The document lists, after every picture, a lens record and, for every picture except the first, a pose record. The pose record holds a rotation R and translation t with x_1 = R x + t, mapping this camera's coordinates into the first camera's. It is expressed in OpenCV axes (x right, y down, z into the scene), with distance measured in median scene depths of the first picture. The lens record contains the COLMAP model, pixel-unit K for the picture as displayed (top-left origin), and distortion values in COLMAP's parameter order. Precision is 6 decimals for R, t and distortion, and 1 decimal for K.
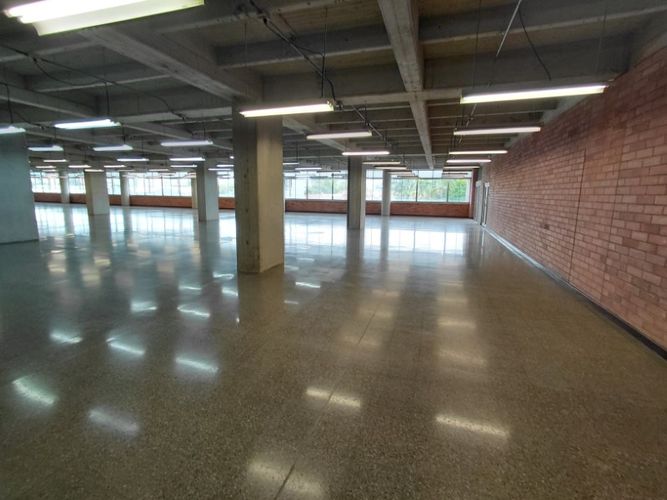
lens RADIAL K [[311.5, 0, 338.1], [0, 311.5, 239.6], [0, 0, 1]] dist [-0.009013, 0.006742]
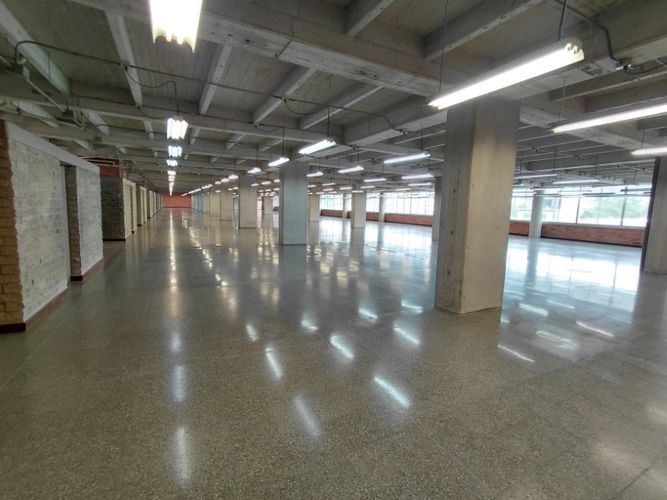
lens RADIAL K [[311.5, 0, 333.3], [0, 311.5, 242.7], [0, 0, 1]] dist [-0.009013, 0.006742]
pose [[0.710577, 0.089757, -0.697871, 0.034485], [-0.127010, 0.991900, -0.001749, -0.020297], [0.692061, 0.089879, 0.716222, 0.149055]]
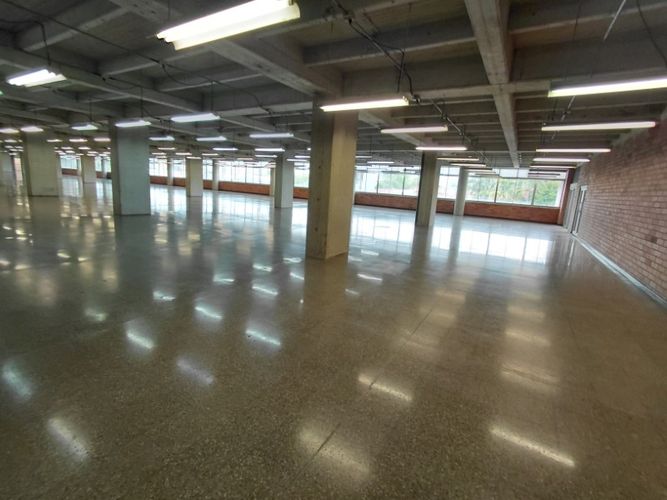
lens RADIAL K [[311.5, 0, 334.3], [0, 311.5, 239.1], [0, 0, 1]] dist [-0.009013, 0.006742]
pose [[0.971266, 0.088065, -0.221102, 0.005152], [-0.084341, 0.996091, 0.026247, 0.006383], [0.222549, -0.006845, 0.974897, -0.020429]]
